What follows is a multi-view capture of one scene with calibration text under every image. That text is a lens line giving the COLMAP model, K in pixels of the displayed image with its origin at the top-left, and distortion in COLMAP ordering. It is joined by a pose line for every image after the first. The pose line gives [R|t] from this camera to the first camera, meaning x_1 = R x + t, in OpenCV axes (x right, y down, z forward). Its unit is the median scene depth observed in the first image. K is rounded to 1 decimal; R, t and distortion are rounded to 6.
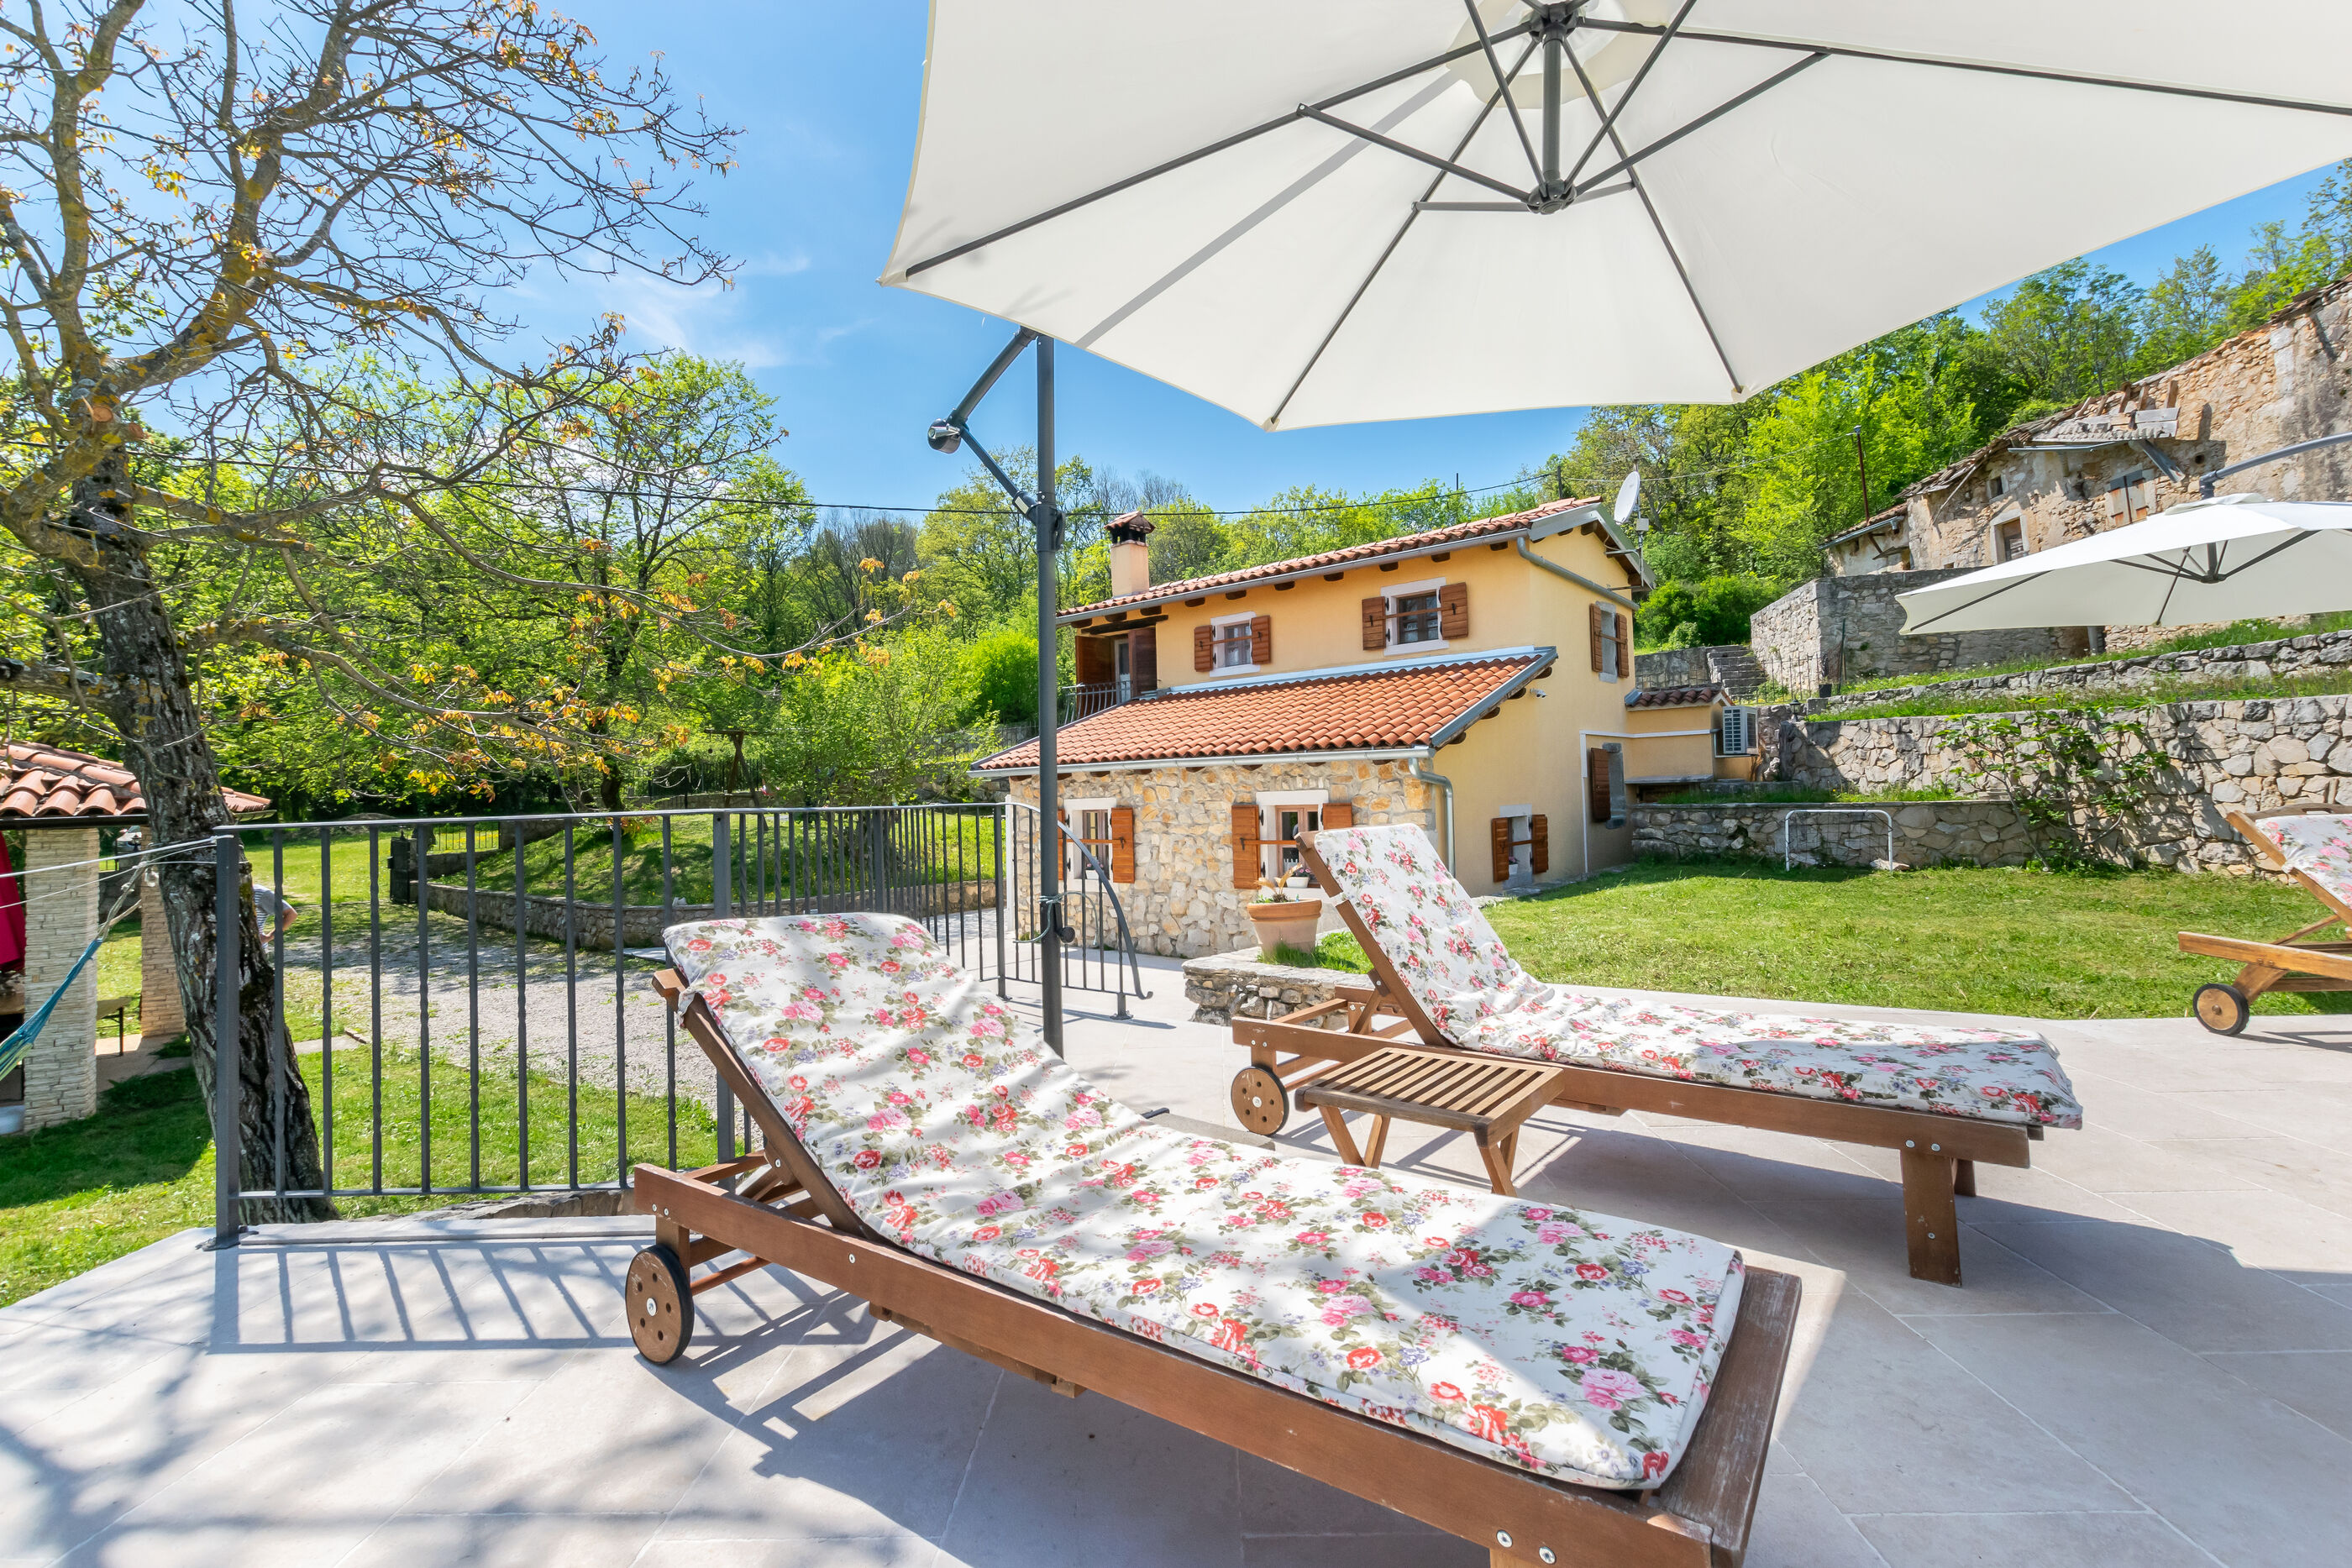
lens RADIAL K [[1014.4, 0, 1187.6], [0, 1014.4, 777.5], [0, 0, 1]] dist [0.001706, -0.000837]
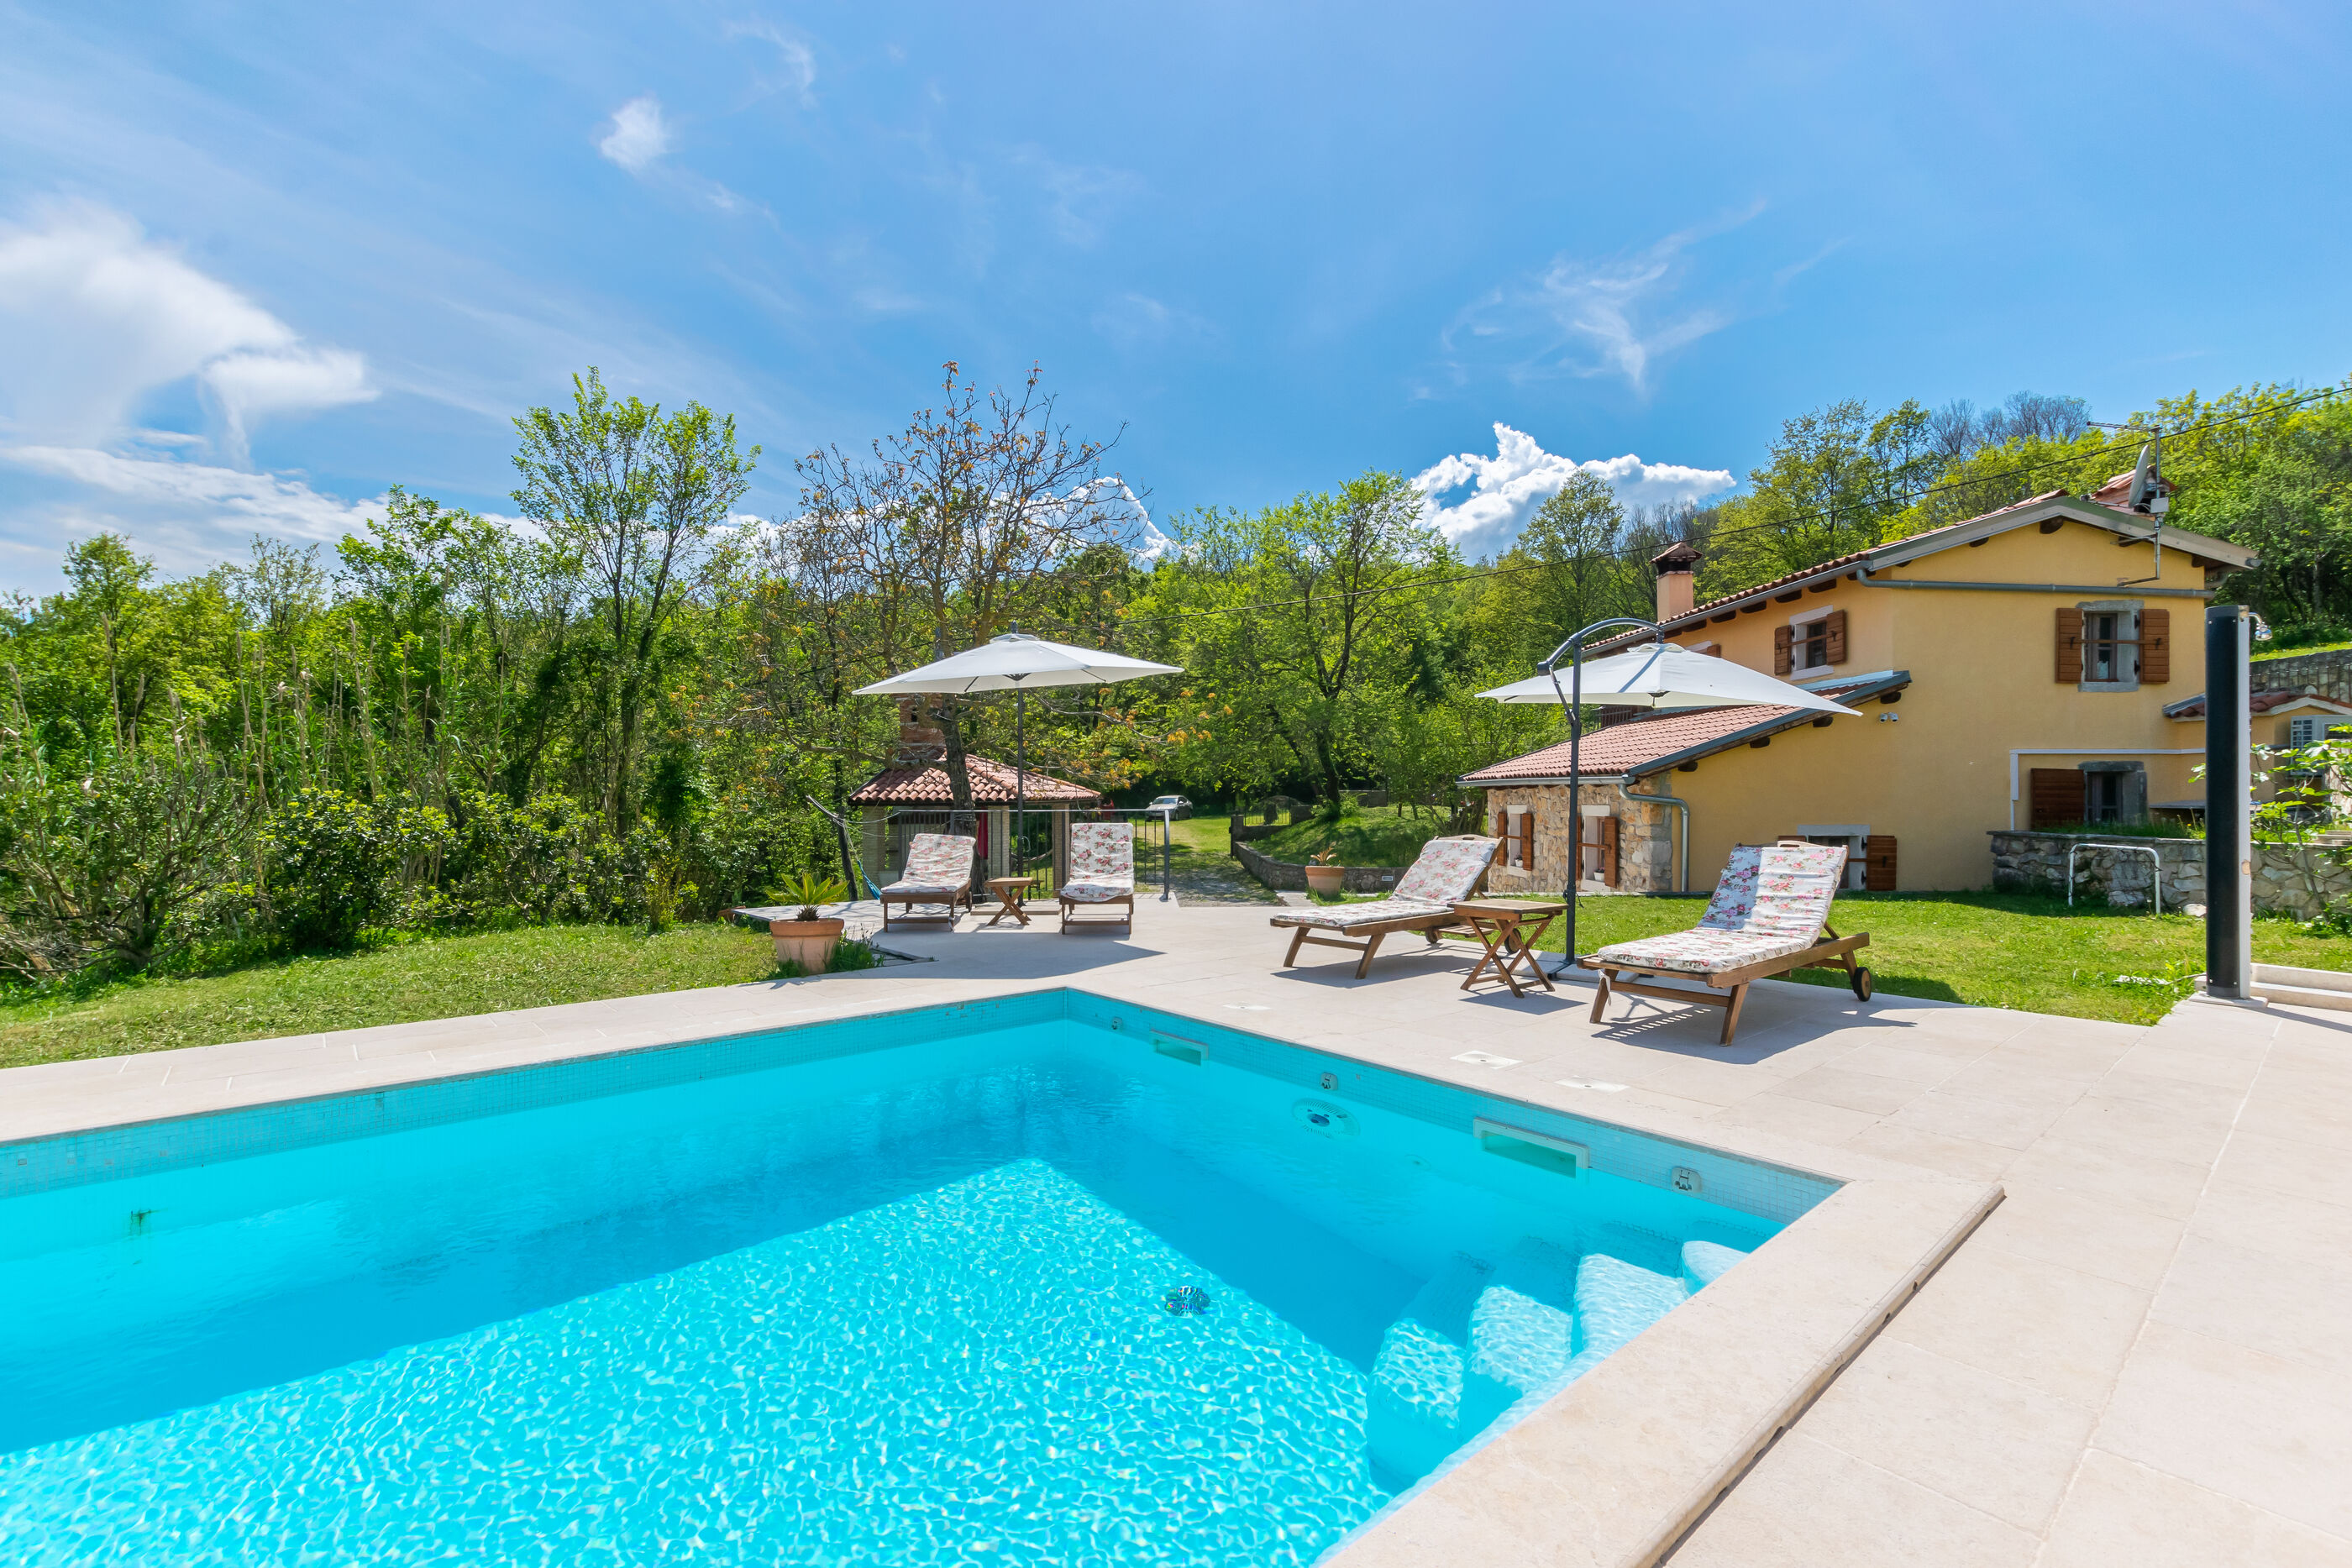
lens RADIAL K [[1039.5, 0, 1176.0], [0, 1039.5, 784.0], [0, 0, 1]] dist [-0.001443, -0.001259]
pose [[0.669246, 0.017905, -0.742826, 0.546156], [-0.005338, 0.999800, 0.019290, -0.027463], [0.743022, -0.008945, 0.669207, -0.200946]]
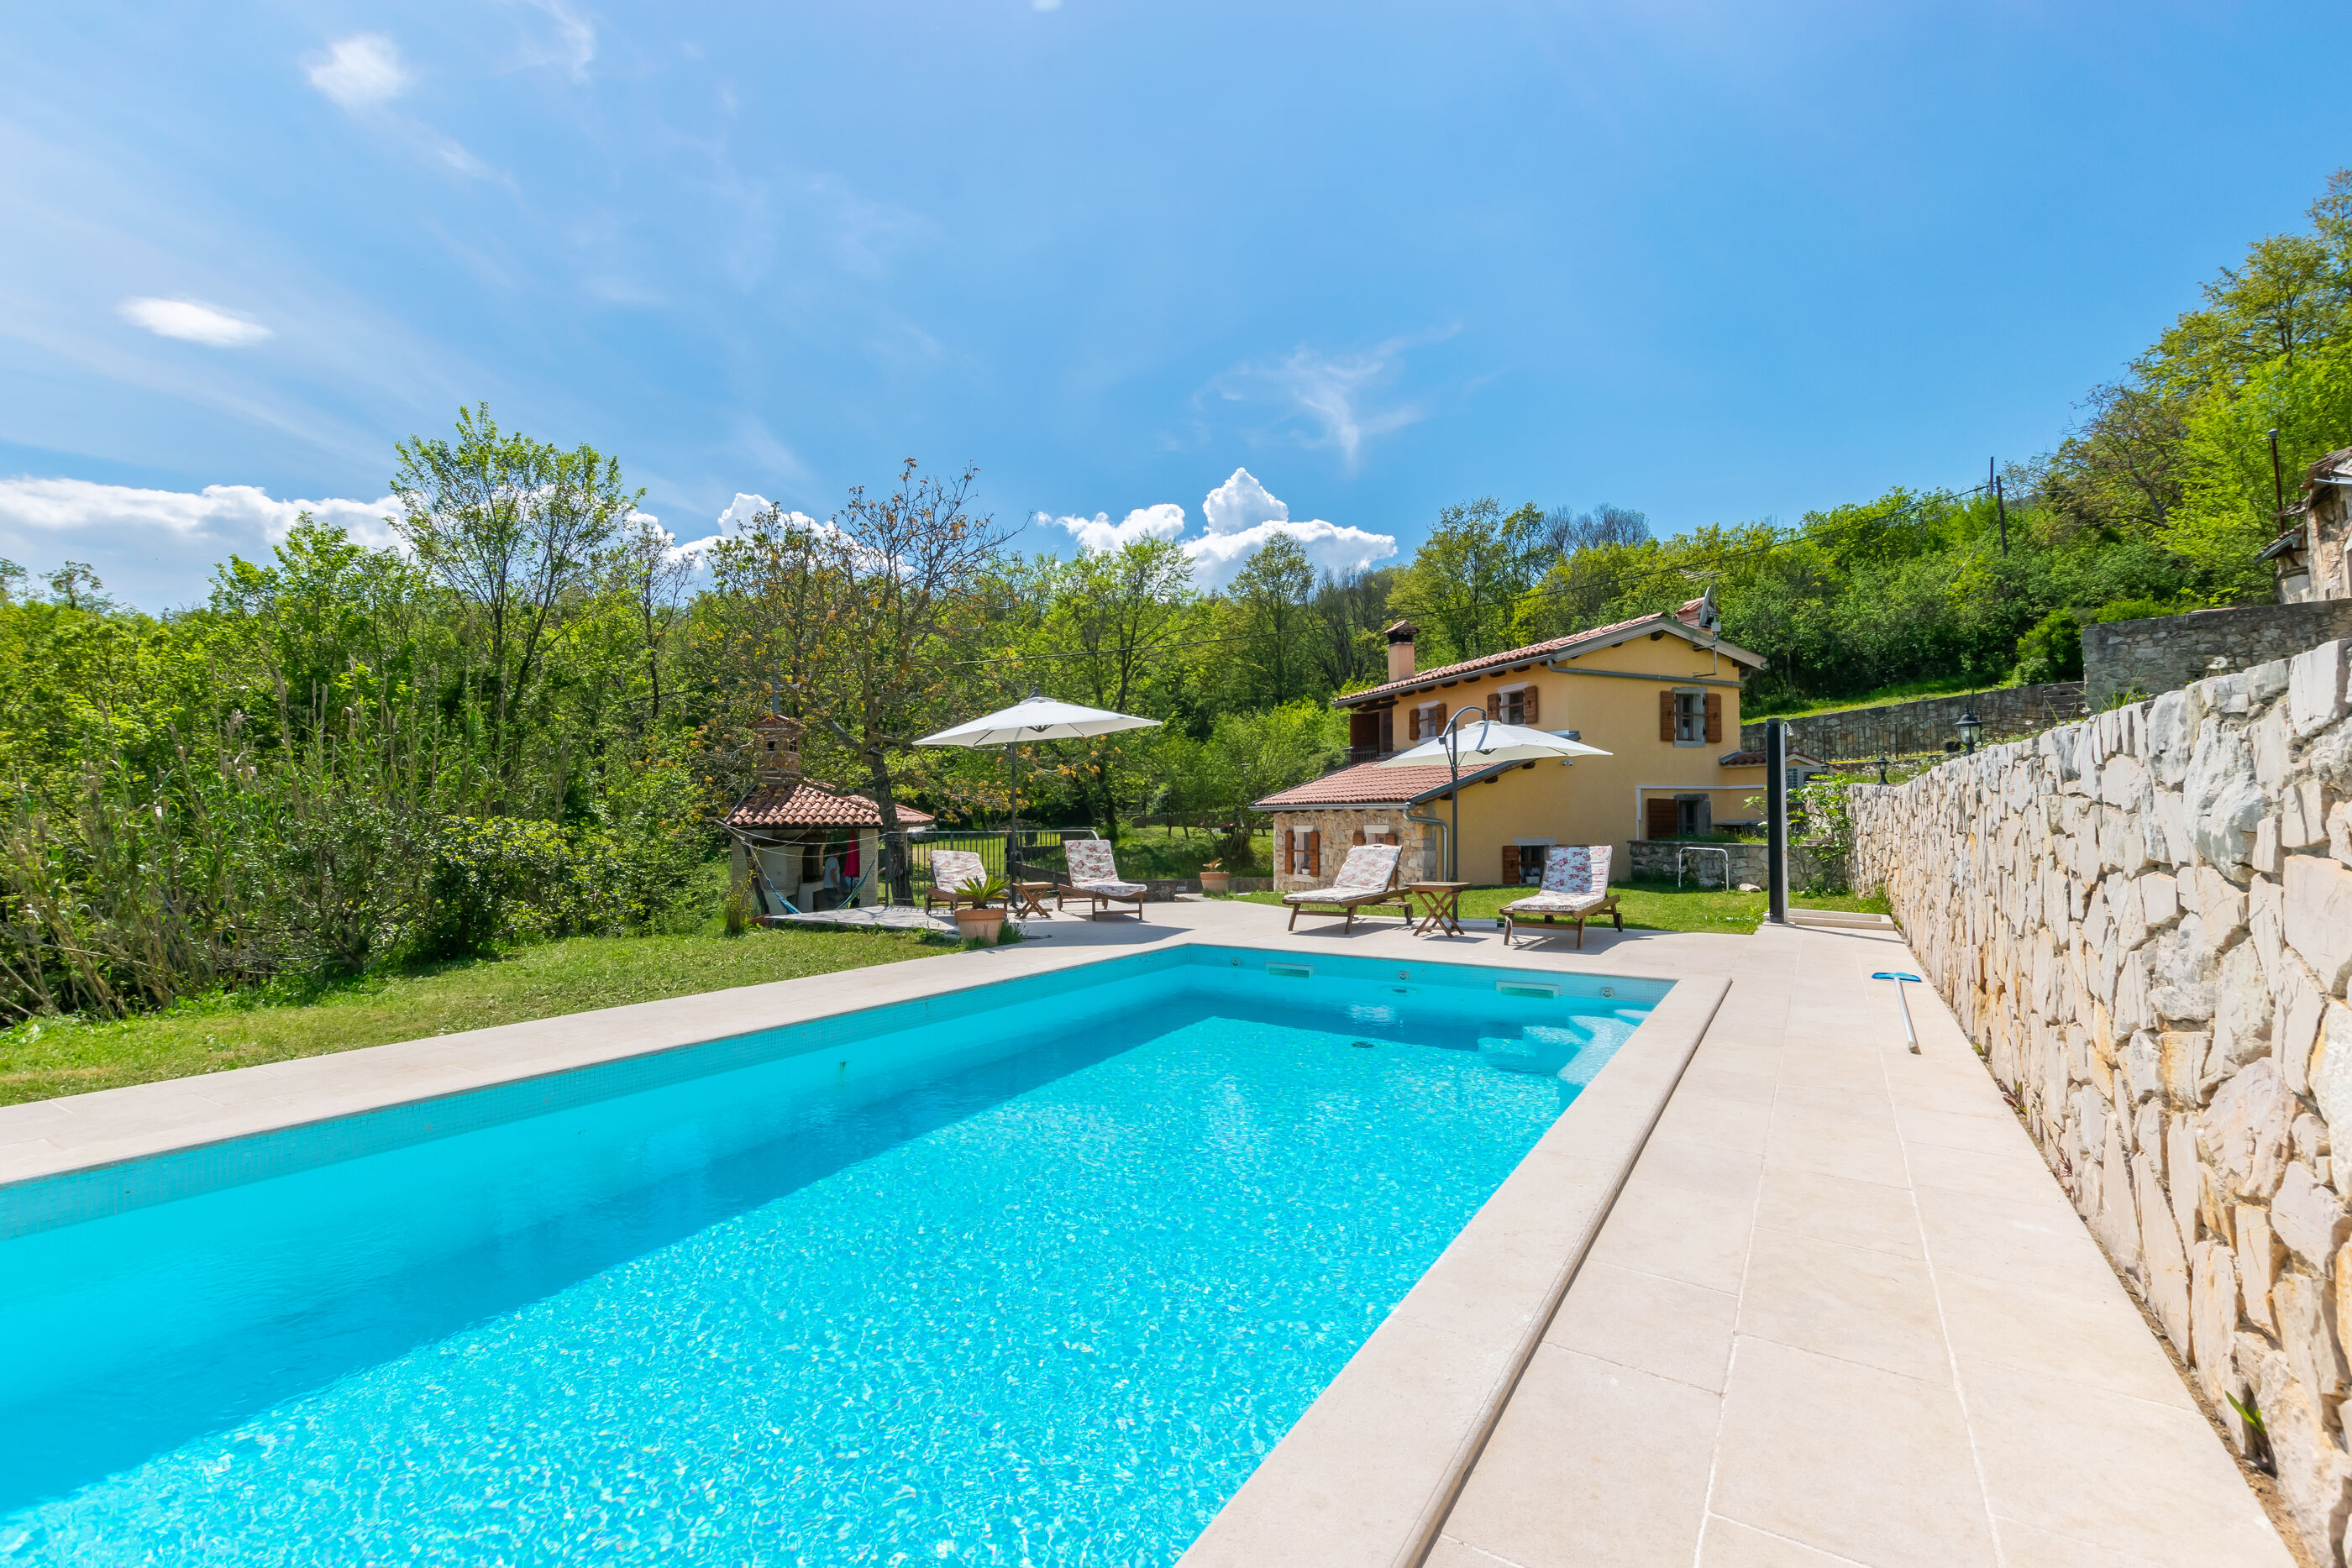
lens RADIAL K [[1021.7, 0, 1187.2], [0, 1021.7, 775.0], [0, 0, 1]] dist [0.002471, 0.000400]
pose [[0.861573, 0.001868, -0.507630, 0.530157], [-0.010388, 0.999849, -0.013953, -0.032959], [0.507527, 0.017295, 0.861462, -0.481323]]
